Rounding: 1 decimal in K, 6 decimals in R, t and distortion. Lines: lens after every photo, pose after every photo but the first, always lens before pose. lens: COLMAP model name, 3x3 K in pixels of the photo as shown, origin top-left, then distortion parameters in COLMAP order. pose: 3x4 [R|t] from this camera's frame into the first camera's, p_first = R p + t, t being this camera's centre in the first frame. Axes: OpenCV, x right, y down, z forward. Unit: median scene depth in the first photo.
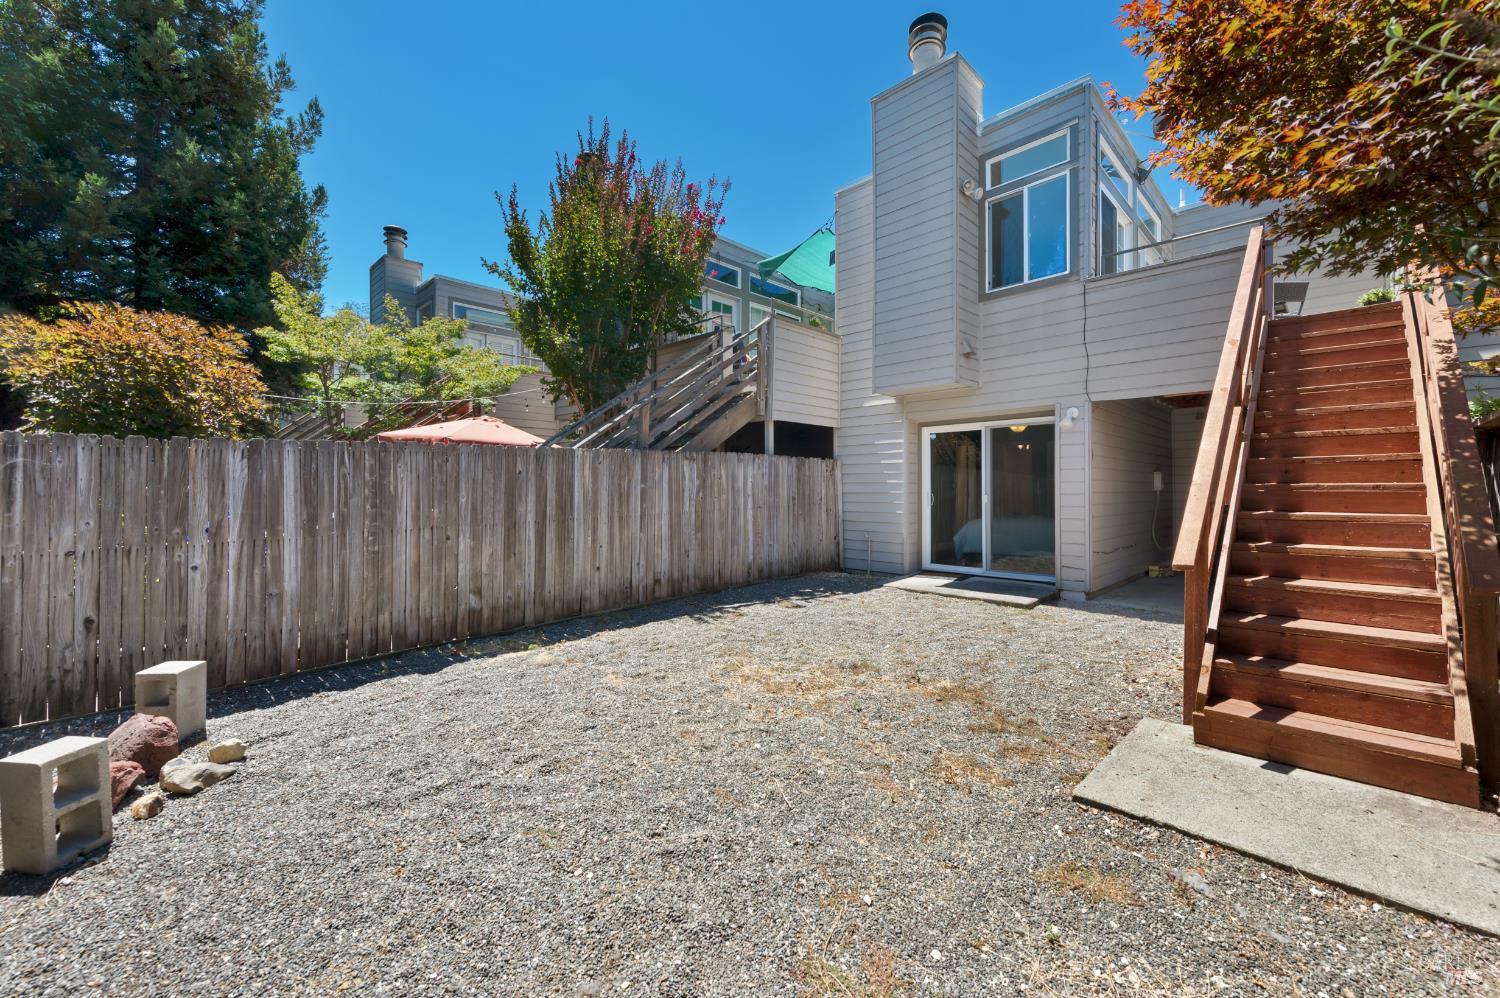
lens RADIAL K [[598.6, 0, 750.0], [0, 598.6, 483.5], [0, 0, 1]] dist [-0.000119, -0.000008]
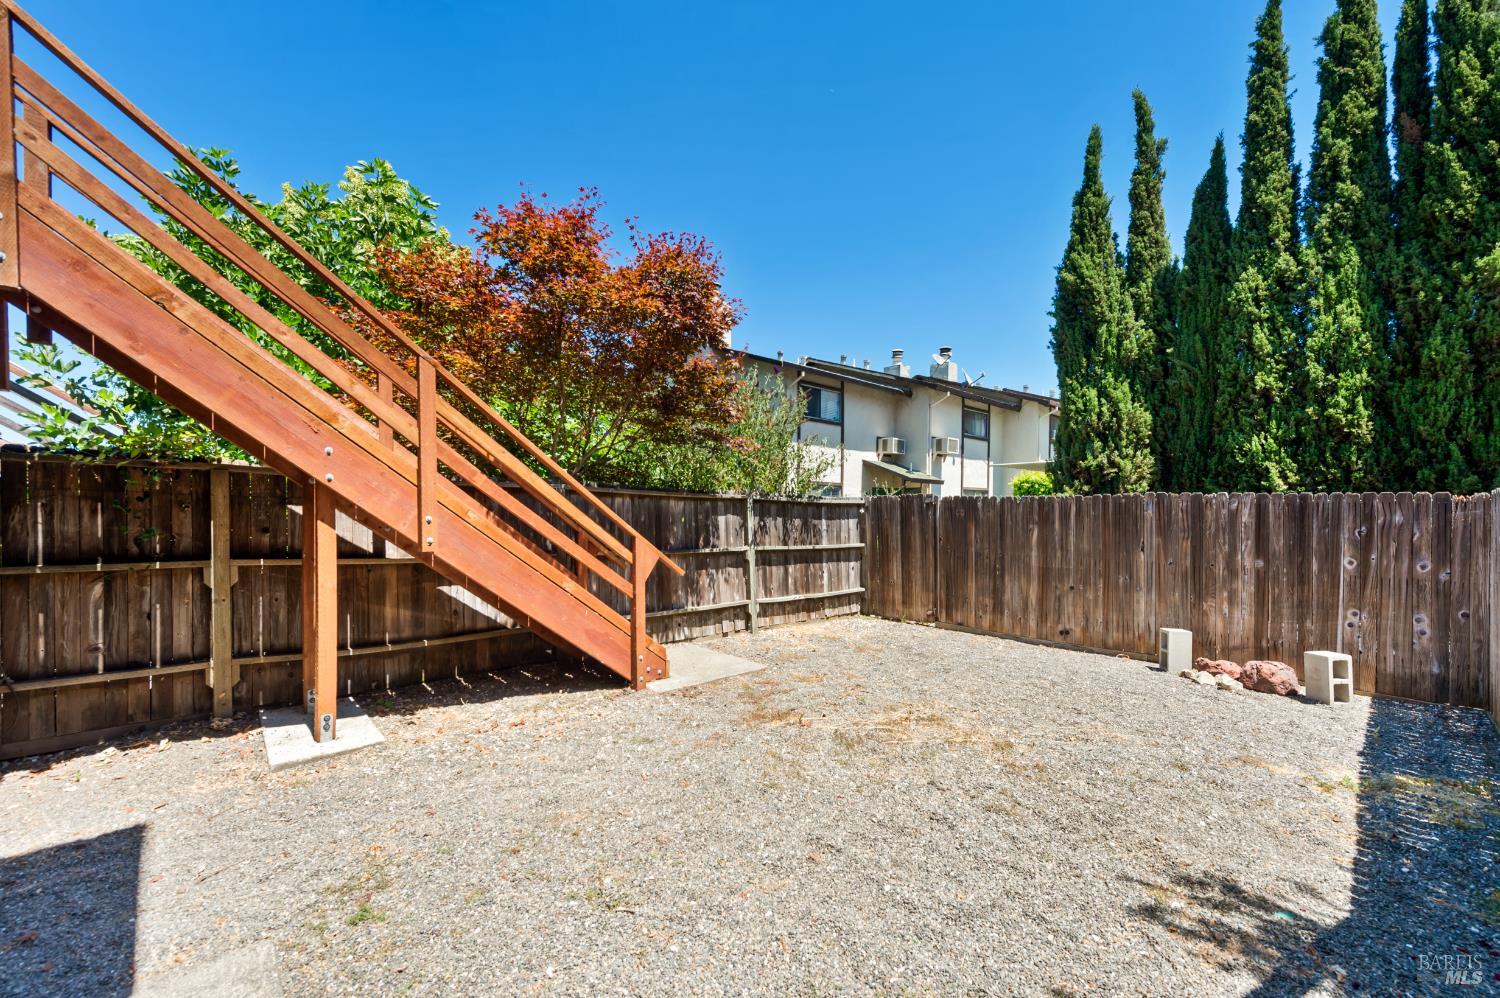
lens RADIAL K [[595.2, 0, 755.3], [0, 595.2, 512.9], [0, 0, 1]] dist [-0.000465, -0.000108]
pose [[-0.998824, -0.002817, 0.048395, 0.193985], [-0.003259, 0.999954, -0.009063, -0.006407], [-0.048367, -0.009210, -0.998787, 1.253594]]
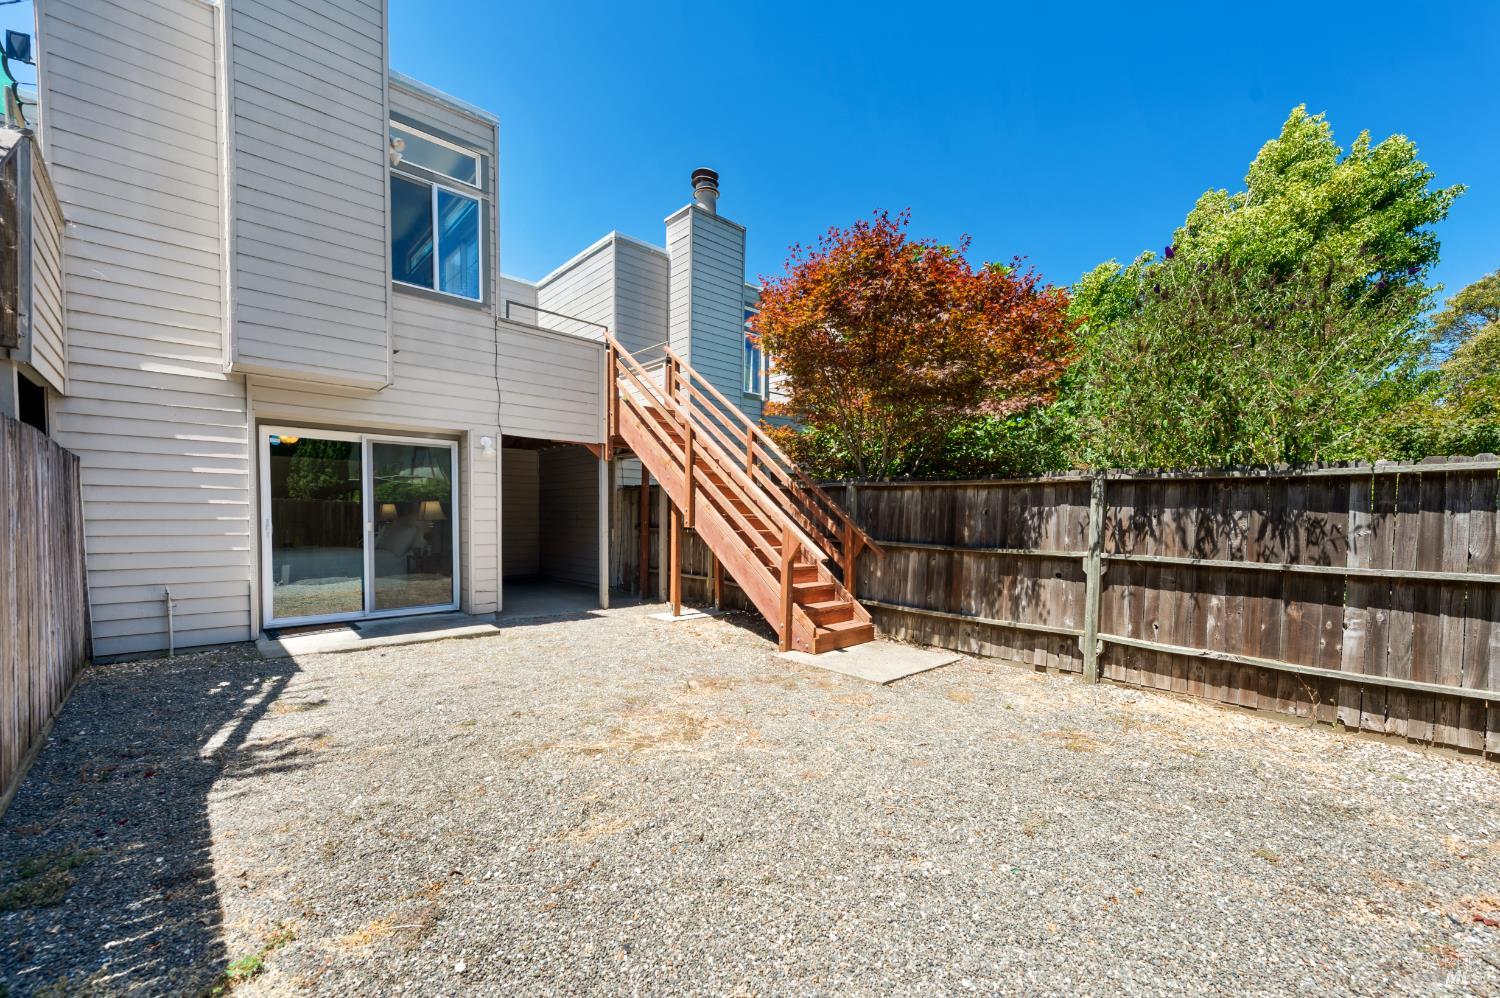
lens RADIAL K [[594.5, 0, 754.7], [0, 594.5, 533.8], [0, 0, 1]] dist [0.019645, 0.000034]
pose [[0.040858, -0.025274, 0.998845, -0.505548], [-0.011863, 0.999597, 0.025778, 0.009508], [-0.999095, -0.012903, 0.040542, 0.526198]]
